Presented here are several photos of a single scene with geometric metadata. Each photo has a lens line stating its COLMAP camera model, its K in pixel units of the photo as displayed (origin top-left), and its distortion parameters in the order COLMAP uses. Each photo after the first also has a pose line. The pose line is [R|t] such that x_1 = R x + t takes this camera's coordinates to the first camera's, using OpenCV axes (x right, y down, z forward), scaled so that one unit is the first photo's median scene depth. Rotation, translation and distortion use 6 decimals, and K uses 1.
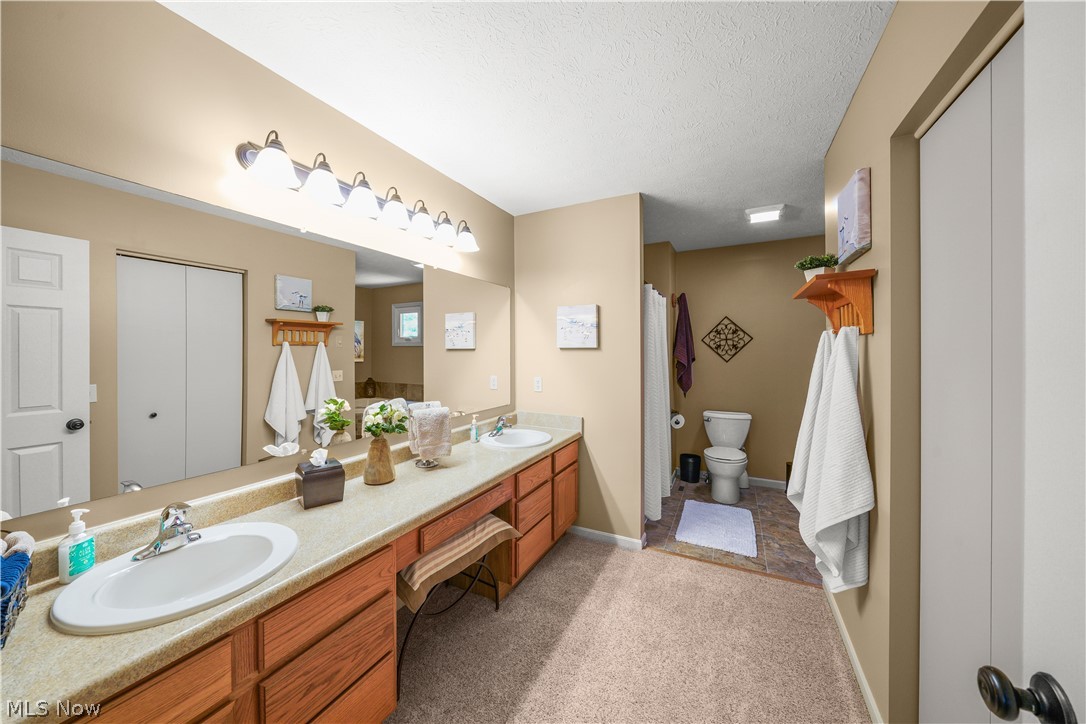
lens RADIAL K [[382.6, 0, 535.0], [0, 382.6, 349.8], [0, 0, 1]] dist [-0.005348, 0.000165]
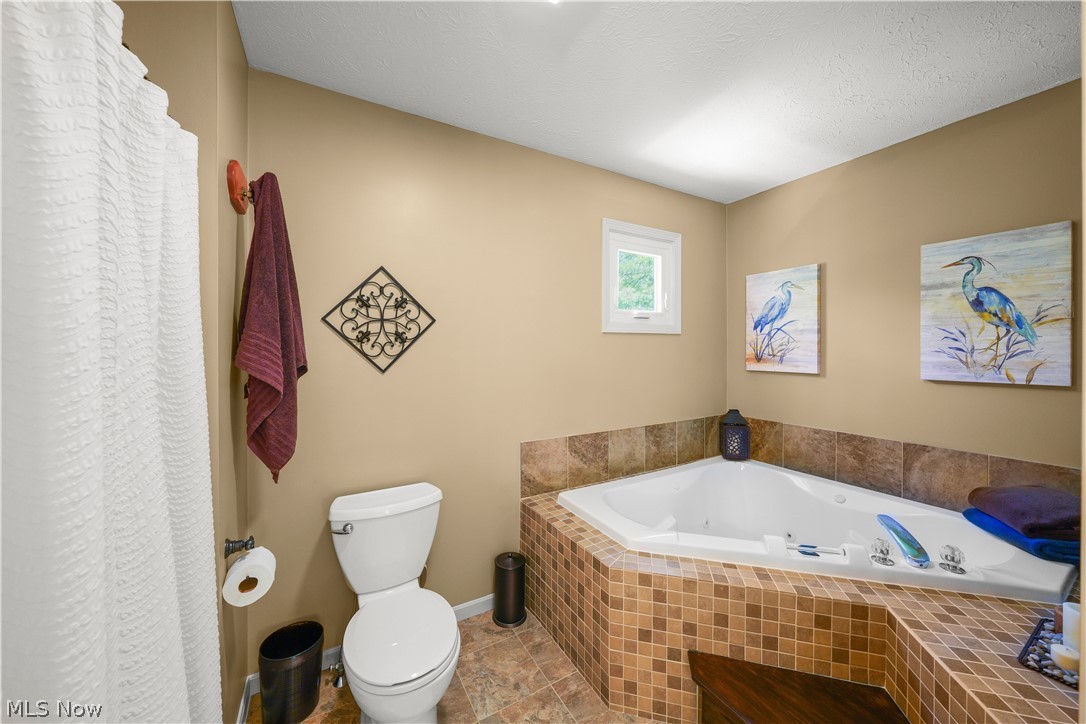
lens RADIAL K [[382.6, 0, 535.0], [0, 382.6, 349.8], [0, 0, 1]] dist [-0.005348, 0.000165]
pose [[0.550917, 0.004162, 0.834550, 0.236016], [-0.001222, 0.999991, -0.004180, 0.008134], [-0.834559, 0.001283, 0.550916, 0.619901]]
